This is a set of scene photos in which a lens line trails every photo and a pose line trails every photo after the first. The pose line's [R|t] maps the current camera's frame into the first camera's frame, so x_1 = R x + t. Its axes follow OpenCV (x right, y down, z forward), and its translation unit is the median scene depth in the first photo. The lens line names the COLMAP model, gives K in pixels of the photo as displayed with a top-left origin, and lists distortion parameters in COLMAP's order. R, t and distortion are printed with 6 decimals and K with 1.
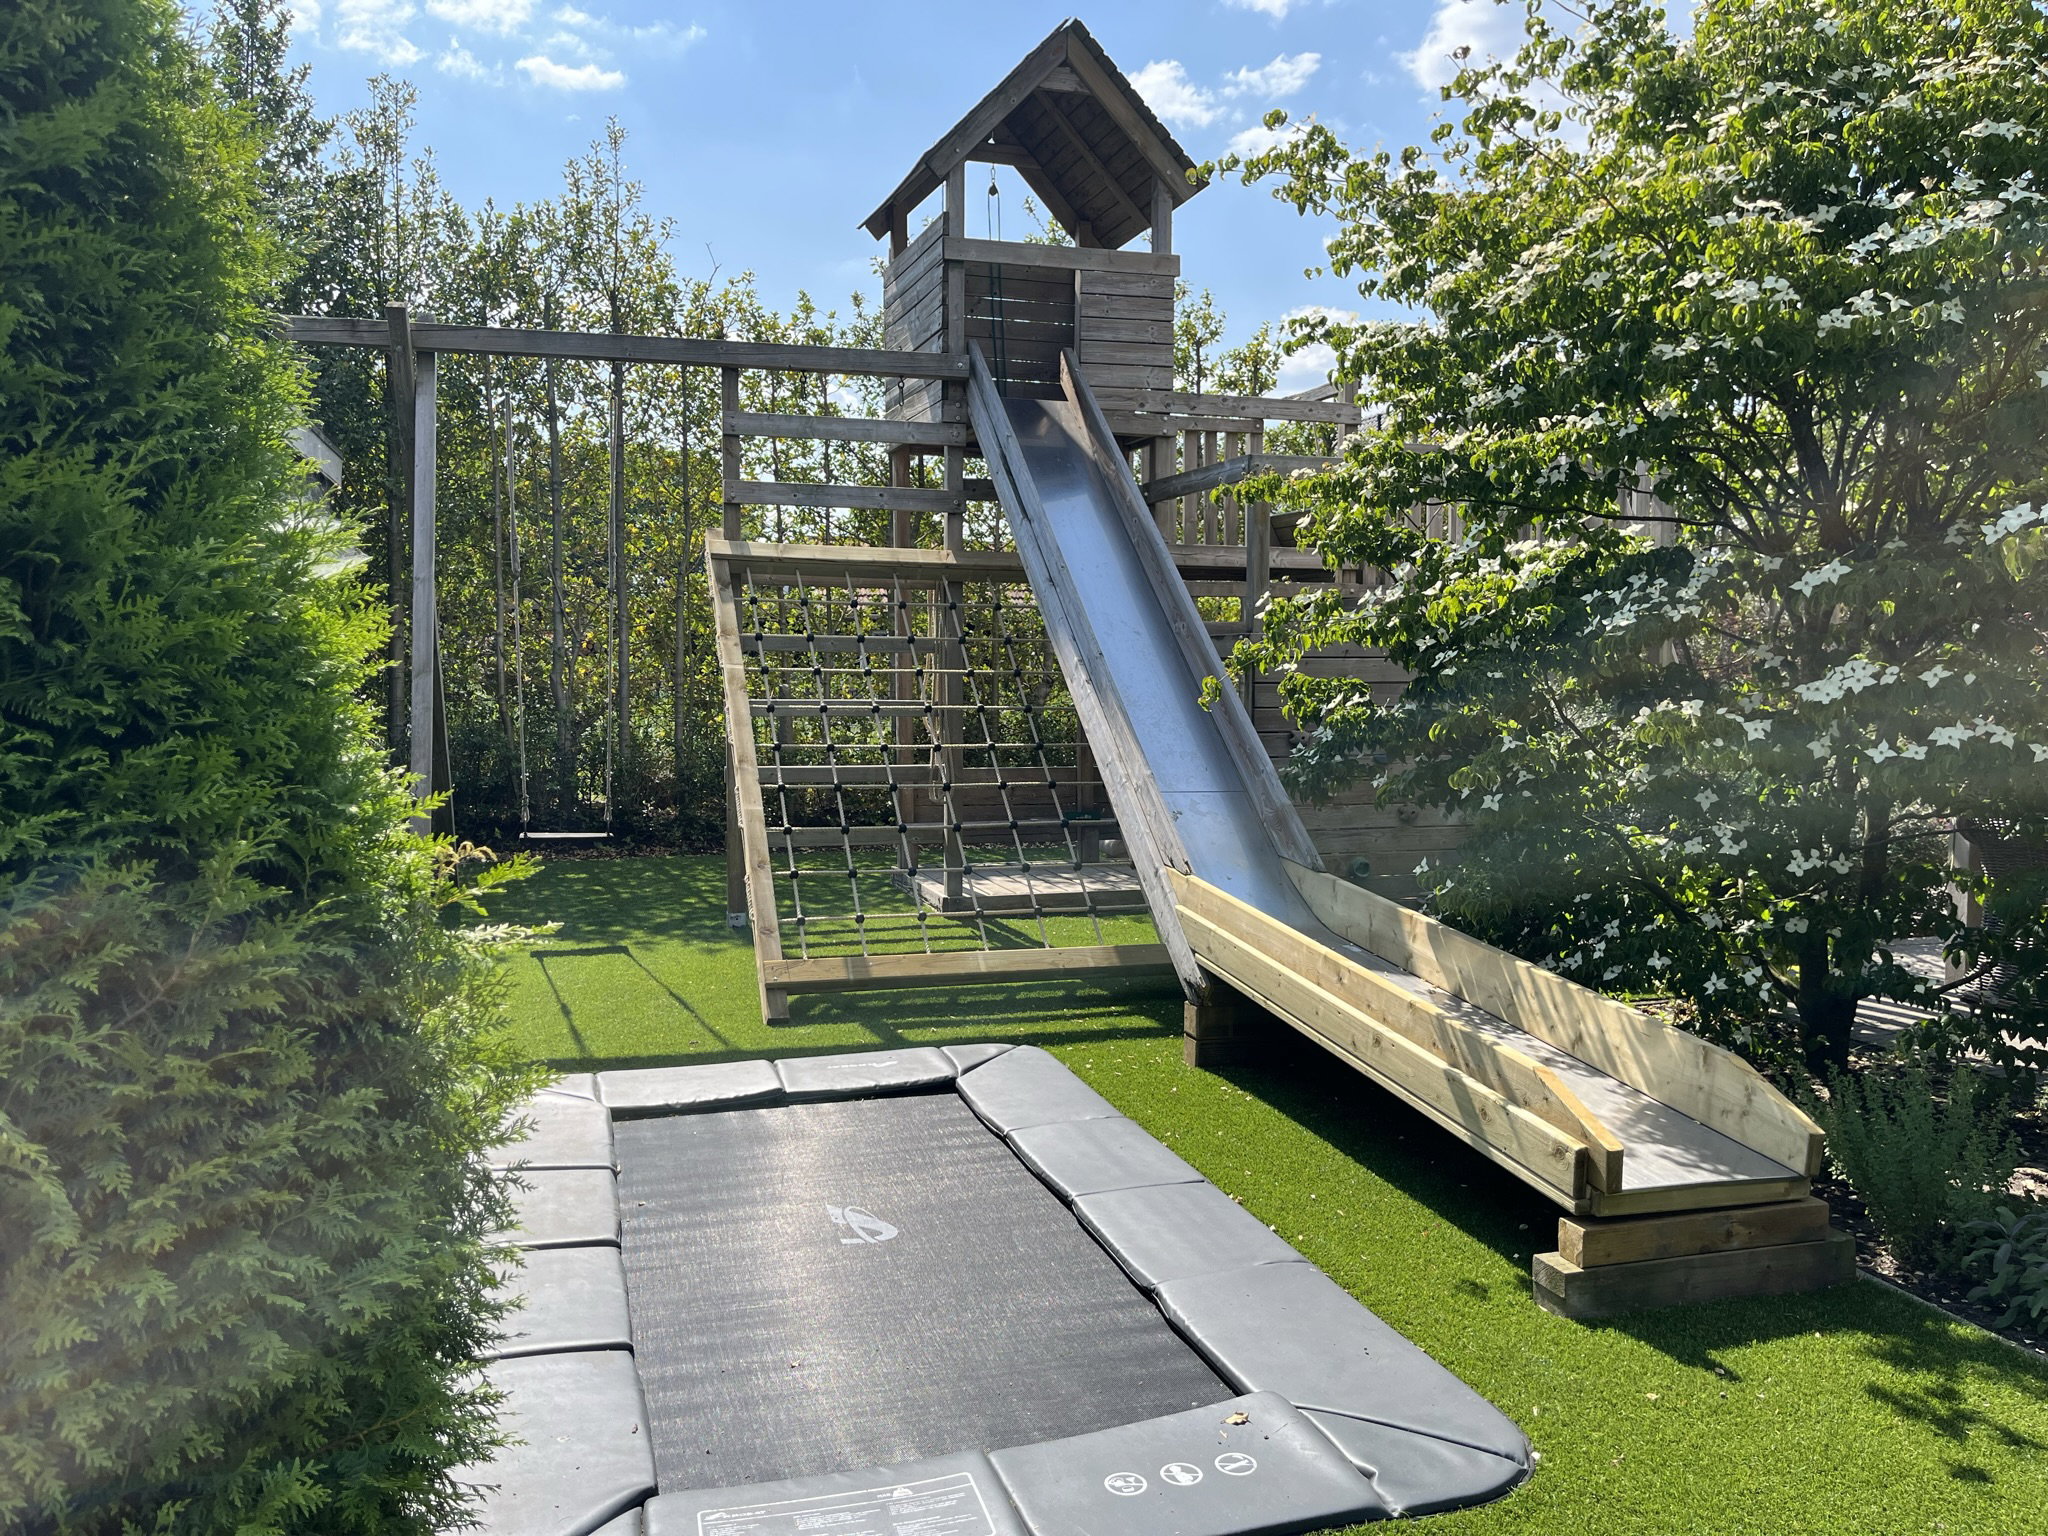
lens RADIAL K [[1541.4, 0, 1024.0], [0, 1541.4, 768.0], [0, 0, 1]] dist [0.043250, -0.114606]
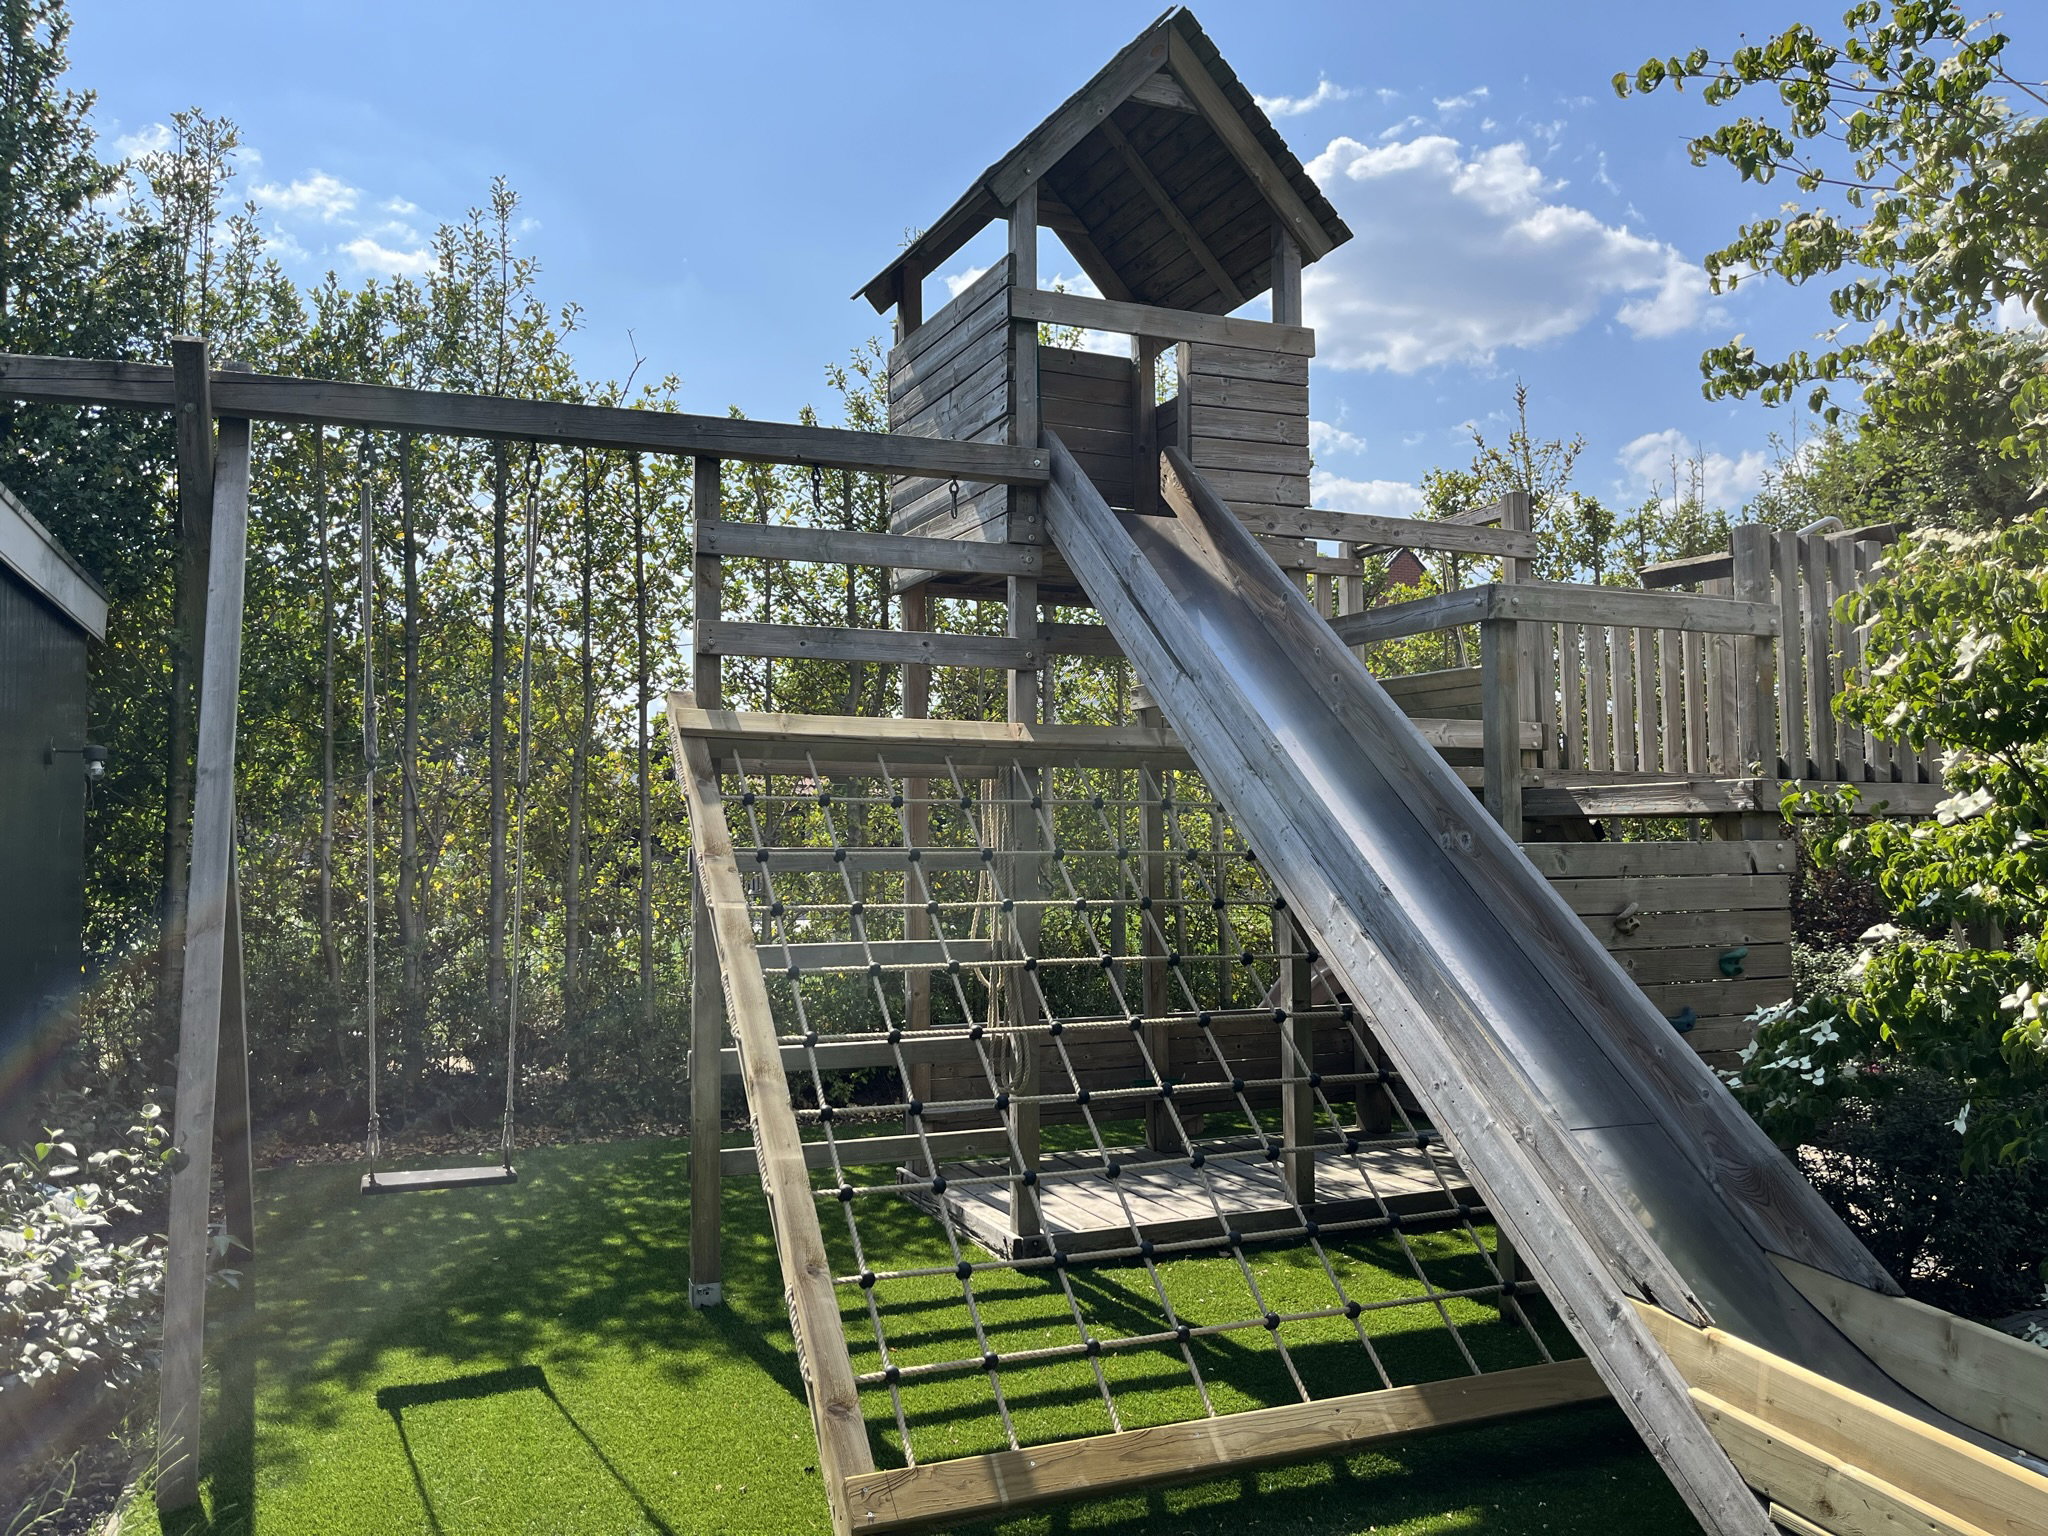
lens RADIAL K [[1537.6, 0, 1024.0], [0, 1537.6, 768.0], [0, 0, 1]] dist [0.053612, -0.093955]
pose [[0.994153, -0.003417, 0.107927, -0.092546], [0.015805, 0.993339, -0.114136, -0.032575], [-0.106819, 0.115175, 0.987585, 0.244815]]
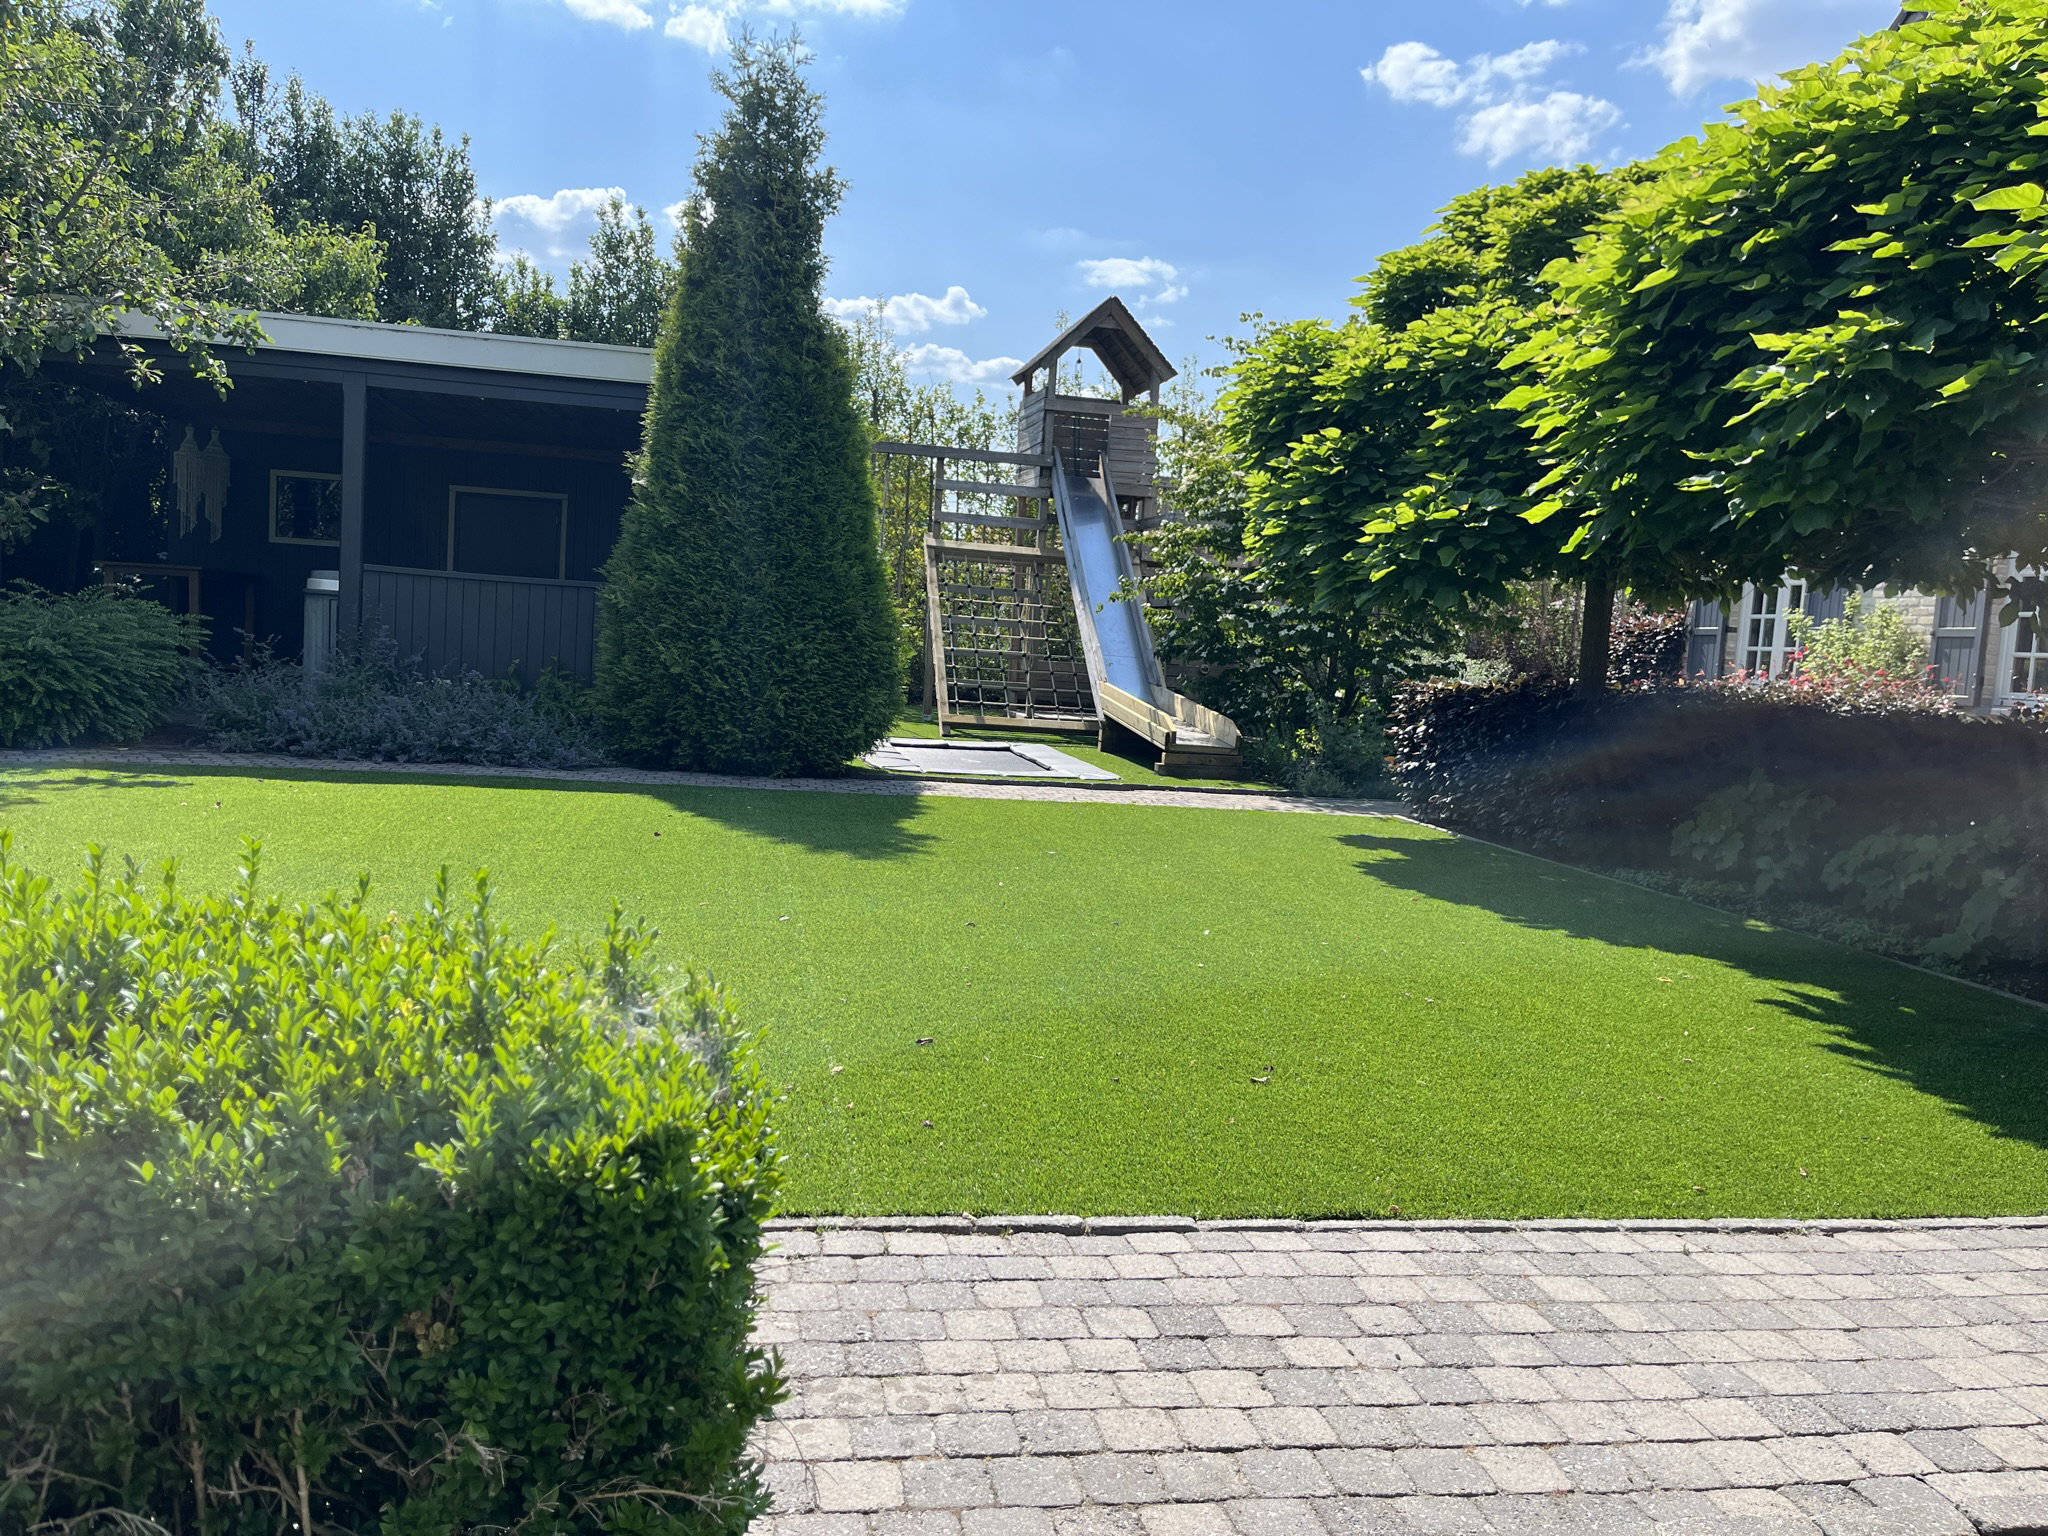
lens RADIAL K [[1541.4, 0, 1024.0], [0, 1541.4, 768.0], [0, 0, 1]] dist [0.043250, -0.114606]
pose [[0.992639, 0.069214, -0.099384, 0.122276], [-0.067647, 0.997527, 0.019059, 0.088629], [0.100457, -0.012196, 0.994867, -0.823032]]
